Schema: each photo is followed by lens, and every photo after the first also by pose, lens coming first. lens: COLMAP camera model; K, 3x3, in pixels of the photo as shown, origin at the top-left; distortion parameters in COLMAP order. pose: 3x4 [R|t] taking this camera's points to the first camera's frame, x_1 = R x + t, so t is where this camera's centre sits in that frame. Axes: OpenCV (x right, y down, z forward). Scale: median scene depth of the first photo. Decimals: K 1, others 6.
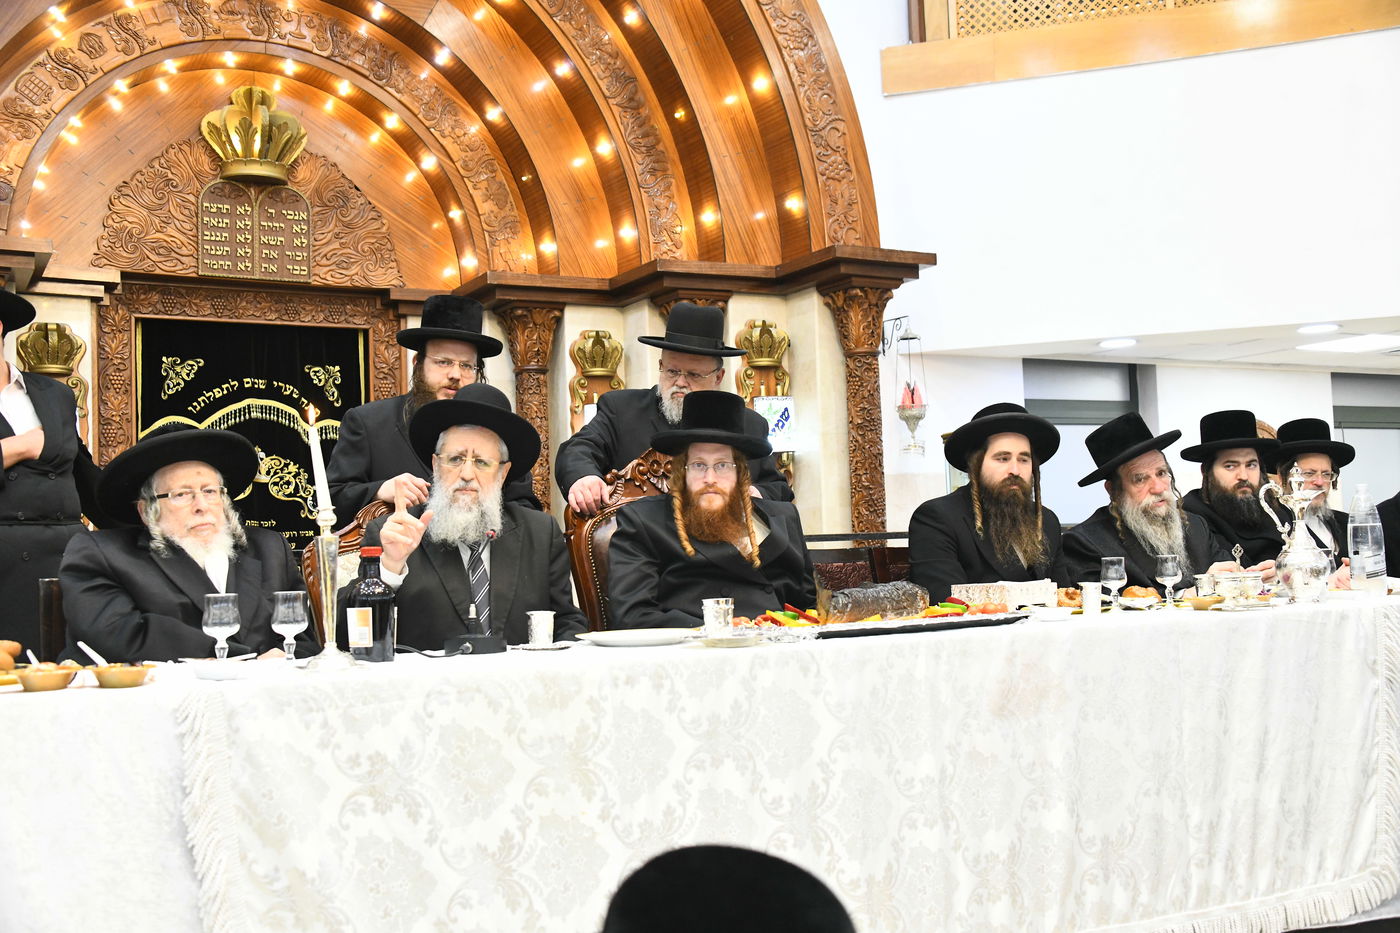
lens RADIAL K [[1445.0, 0, 703.6], [0, 1445.0, 464.4], [0, 0, 1]] dist [0.036881, 0.000000]
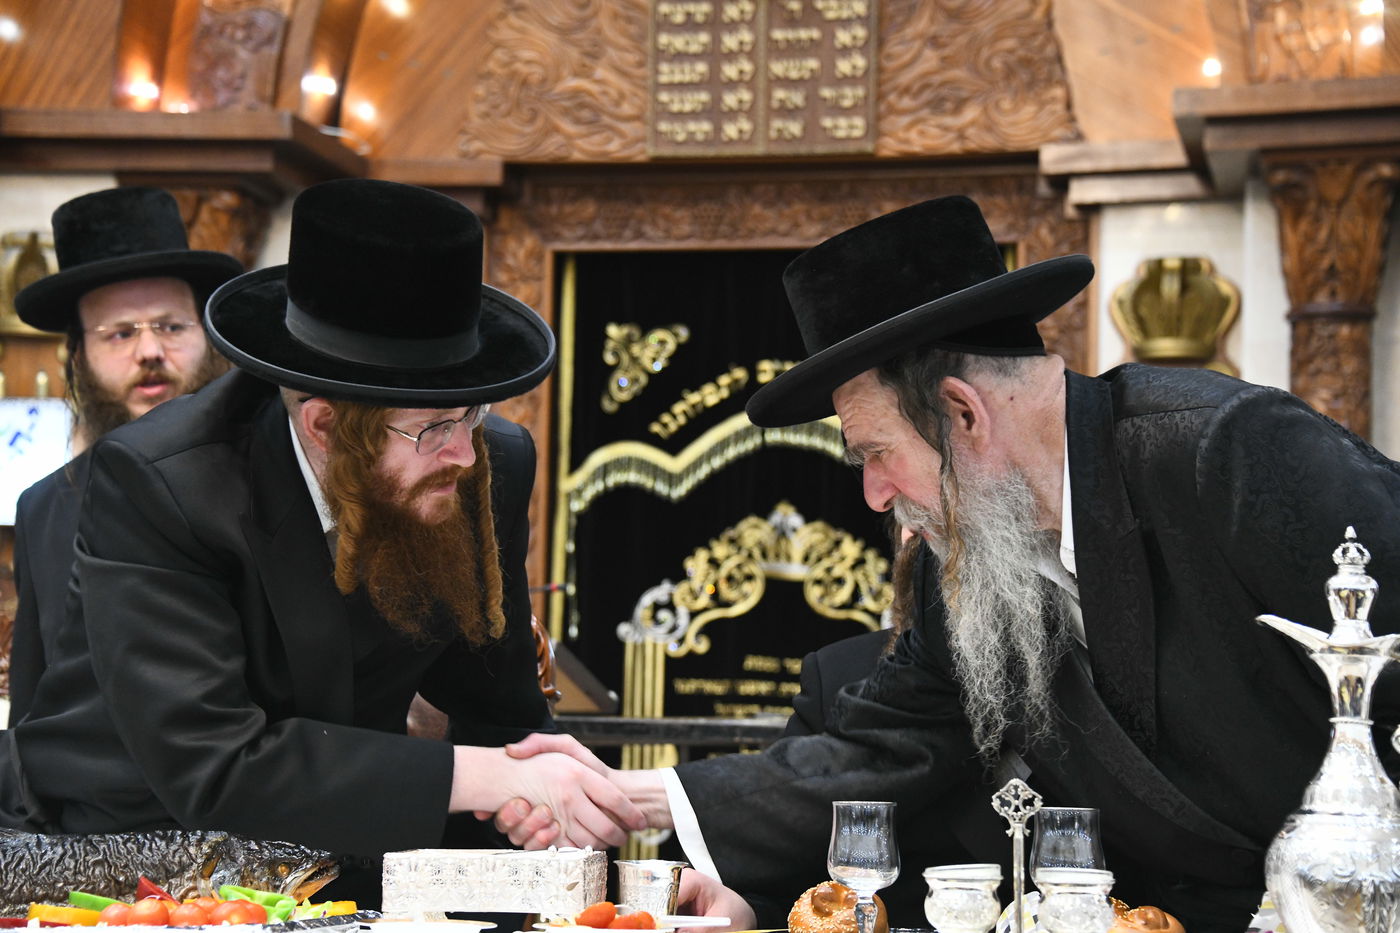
lens RADIAL K [[3160.5, 0, 697.3], [0, 3160.5, 499.2], [0, 0, 1]] dist [0.653928, 0.000000]
pose [[0.753739, -0.007346, -0.657133, 0.373586], [-0.003163, 0.999885, -0.014806, 0.001767], [0.657167, 0.013239, 0.753629, 0.197601]]
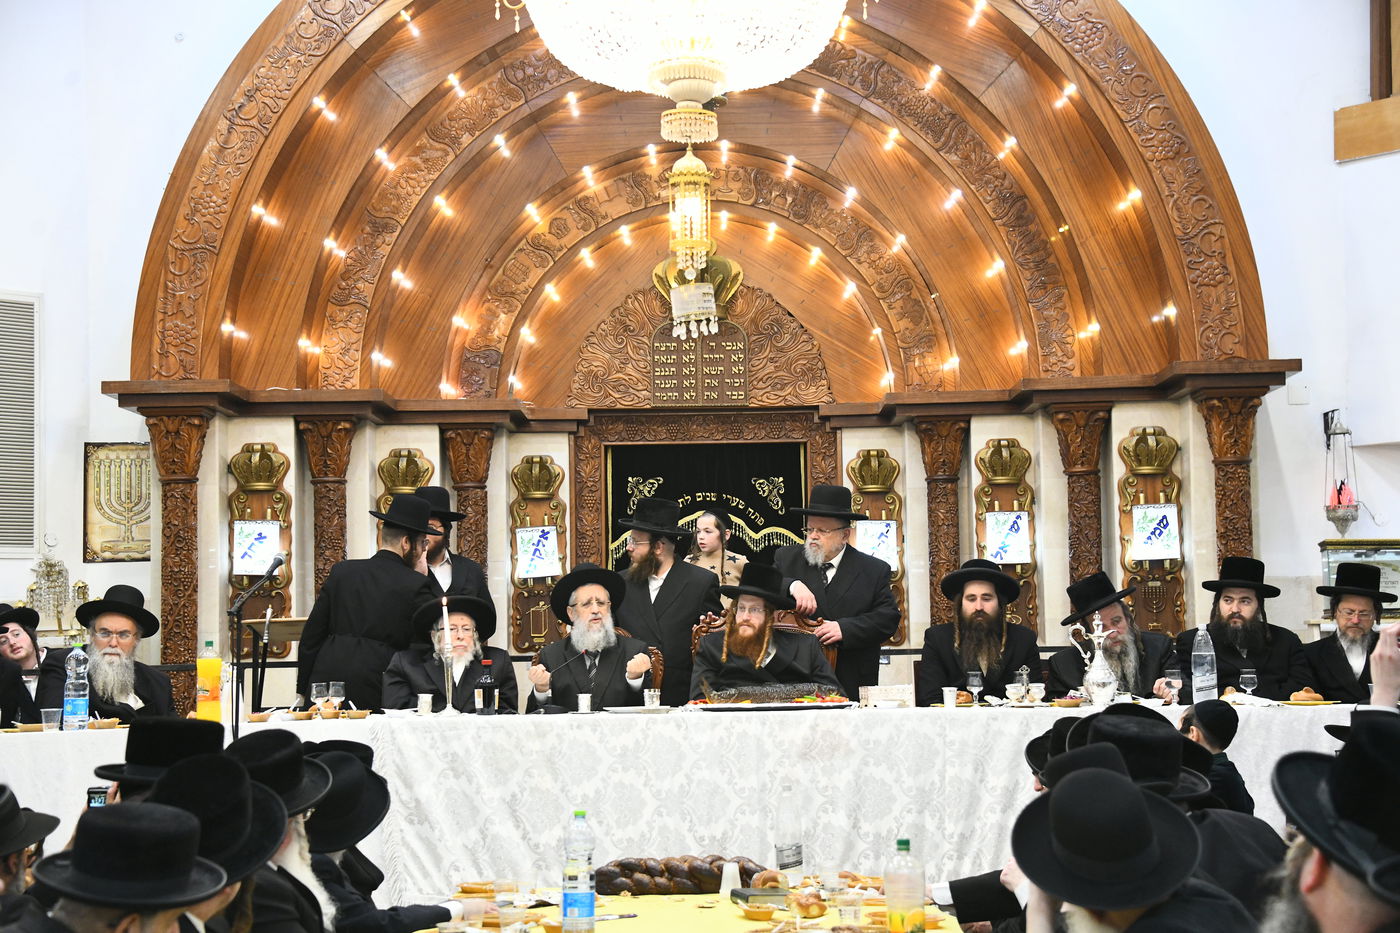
lens RADIAL K [[2603.7, 0, 693.1], [0, 2603.7, 477.1], [0, 0, 1]] dist [0.483534, 0.000000]
pose [[0.871523, -0.016451, -0.490078, 0.691171], [0.018552, 0.999828, -0.000571, -0.072853], [0.490003, -0.008594, 0.871678, -0.783082]]
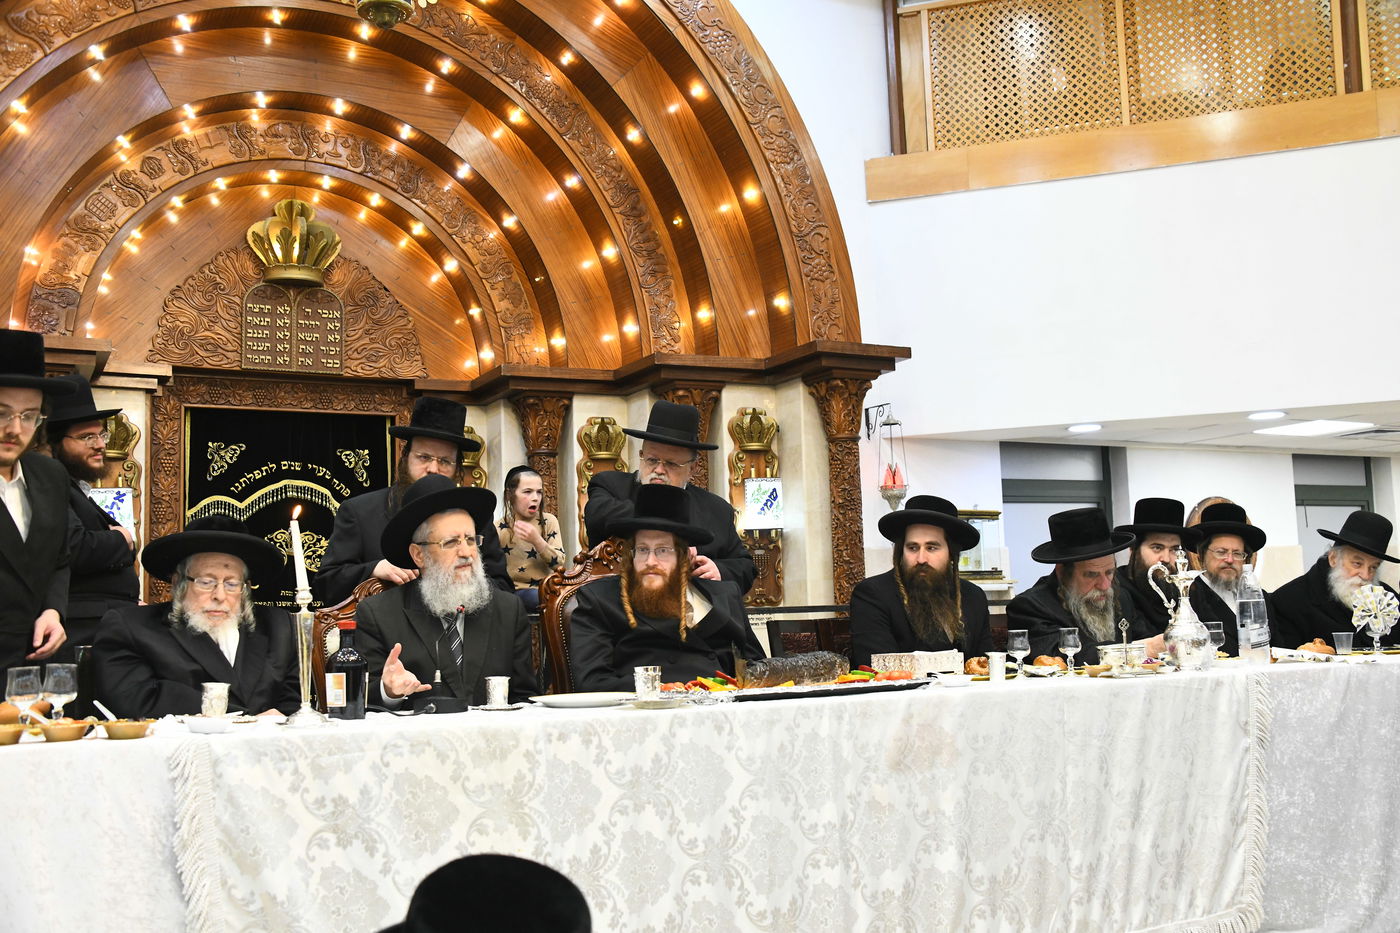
lens RADIAL K [[1384.7, 0, 712.0], [0, 1384.7, 476.4], [0, 0, 1]] dist [-0.001539, 0.000000]
pose [[0.999774, 0.000681, -0.021246, 0.033216], [-0.001555, 0.999151, -0.041157, -0.005304], [0.021199, 0.041181, 0.998927, -0.043573]]
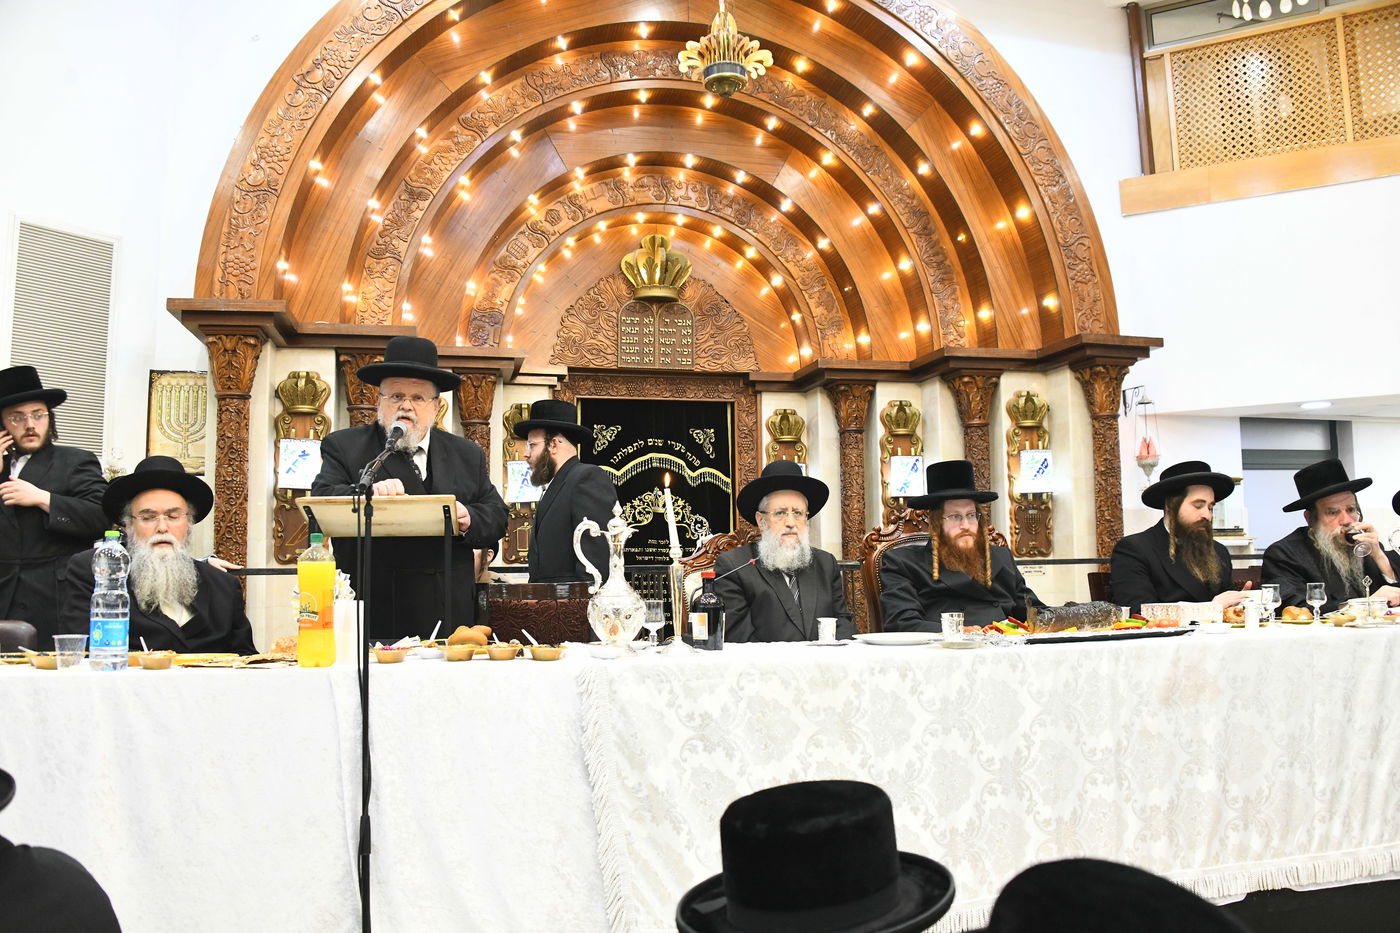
lens RADIAL K [[1114.6, 0, 699.9], [0, 1114.6, 478.5], [0, 0, 1]] dist [-0.155959, 0.074952]
pose [[0.963212, 0.000783, -0.268742, 0.023747], [-0.004029, 0.999925, -0.011525, -0.008817], [0.268713, 0.012183, 0.963143, -0.030840]]
